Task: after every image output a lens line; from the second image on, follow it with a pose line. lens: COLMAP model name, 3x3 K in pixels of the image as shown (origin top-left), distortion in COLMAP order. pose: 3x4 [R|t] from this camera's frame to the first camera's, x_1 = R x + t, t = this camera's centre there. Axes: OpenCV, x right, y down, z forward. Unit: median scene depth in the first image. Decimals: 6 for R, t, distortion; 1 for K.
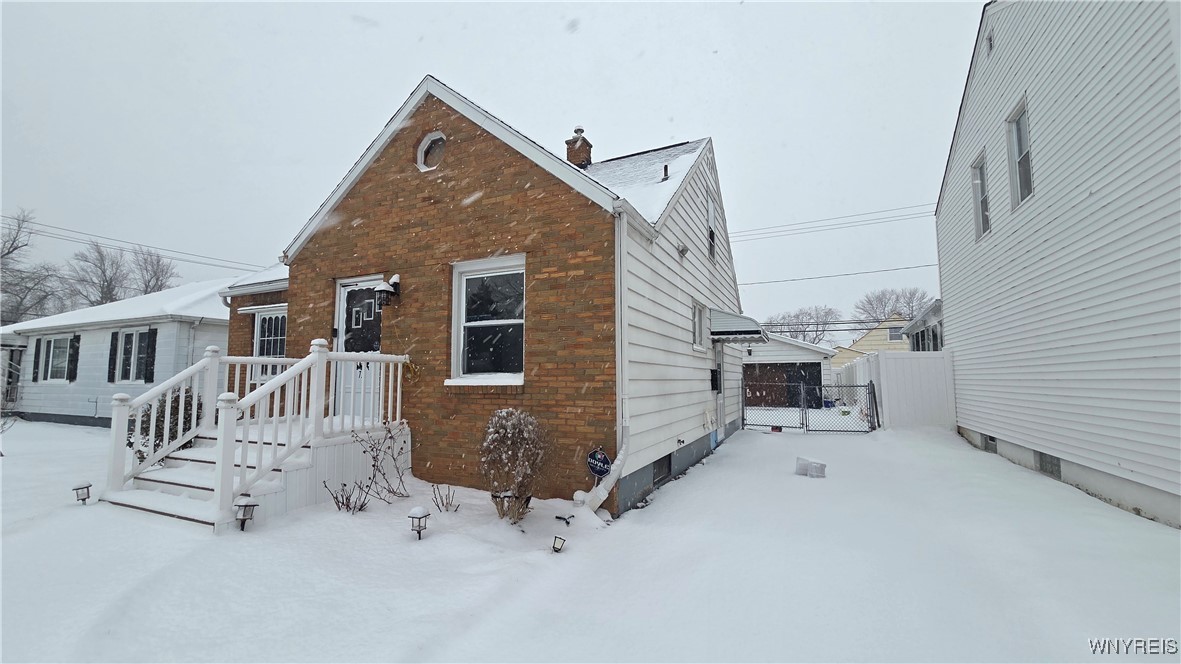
lens RADIAL K [[478.9, 0, 589.0], [0, 478.9, 343.3], [0, 0, 1]] dist [0.002991, -0.002181]
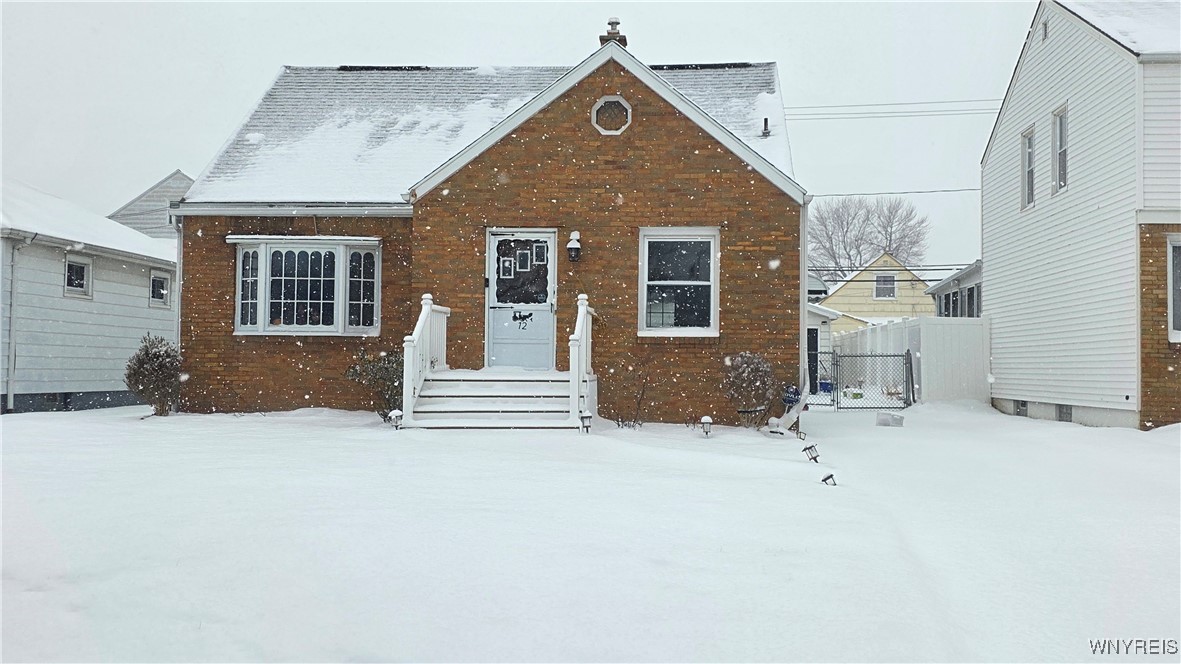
lens RADIAL K [[1160.0, 0, 592.3], [0, 1160.0, 334.4], [0, 0, 1]] dist [0.069641, 0.000000]
pose [[0.934867, 0.022498, 0.354283, -1.163041], [-0.039123, 0.998440, 0.039831, -0.018866], [-0.352835, -0.051097, 0.934289, -1.286219]]
